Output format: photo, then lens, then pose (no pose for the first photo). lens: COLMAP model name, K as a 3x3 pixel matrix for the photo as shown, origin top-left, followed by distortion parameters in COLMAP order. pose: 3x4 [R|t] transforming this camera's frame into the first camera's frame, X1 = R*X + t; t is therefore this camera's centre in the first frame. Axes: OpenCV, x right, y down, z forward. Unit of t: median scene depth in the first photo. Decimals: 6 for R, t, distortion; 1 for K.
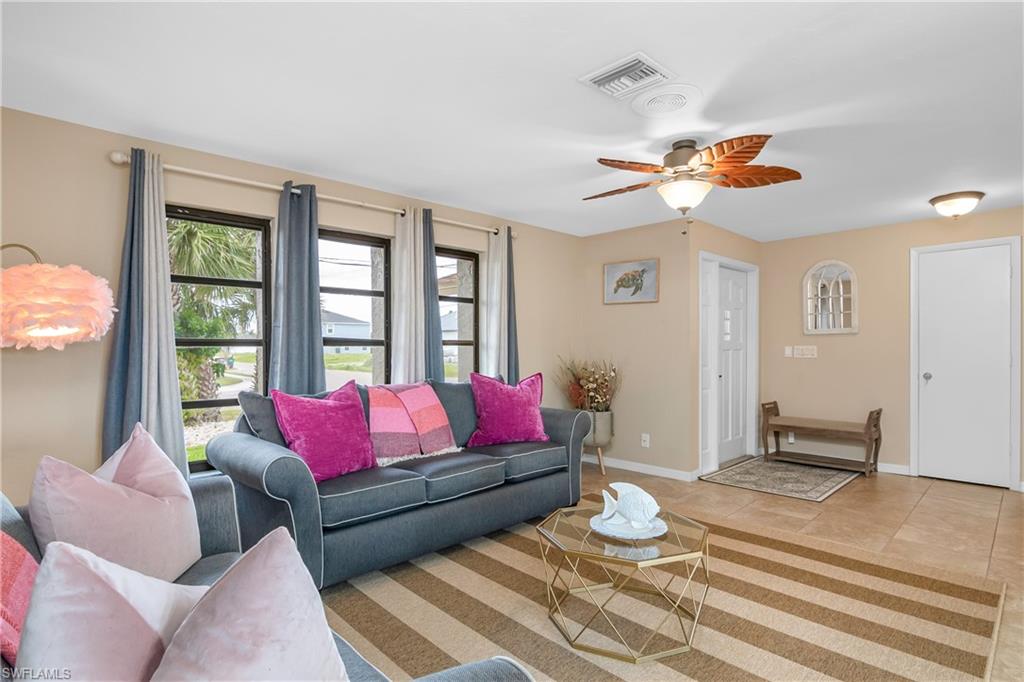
lens RADIAL K [[517.1, 0, 505.9], [0, 517.1, 351.8], [0, 0, 1]] dist [-0.018446, 0.001566]
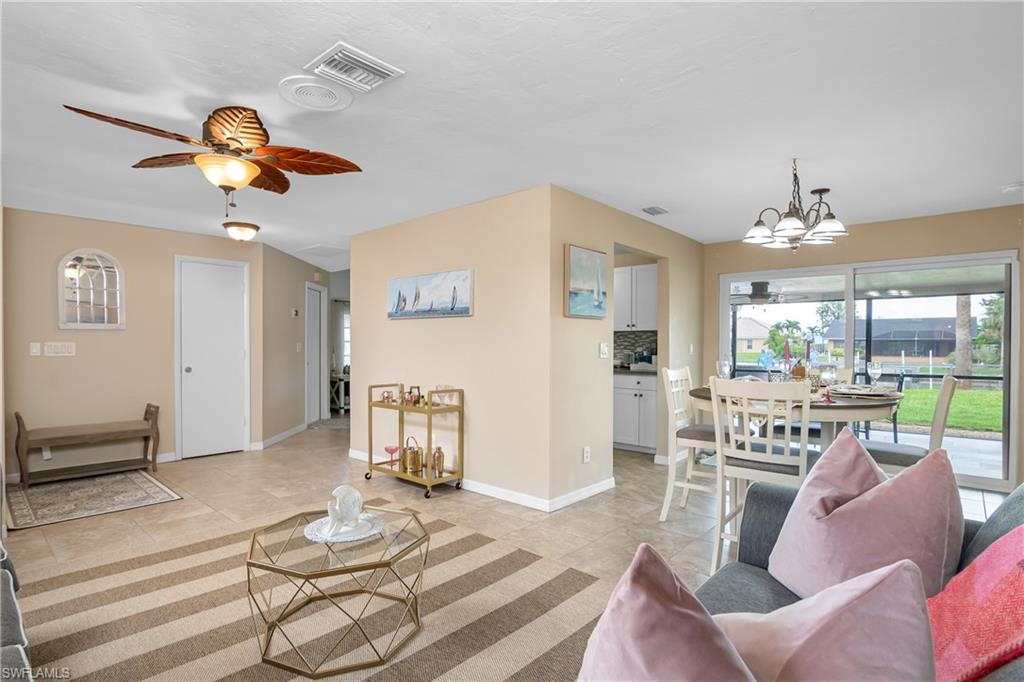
lens RADIAL K [[517.1, 0, 498.4], [0, 517.1, 344.3], [0, 0, 1]] dist [-0.018446, 0.001566]
pose [[-0.060305, 0.002620, 0.998177, -0.416769], [0.006551, 0.999976, -0.002229, -0.002191], [-0.998158, 0.006405, -0.060321, 0.431387]]
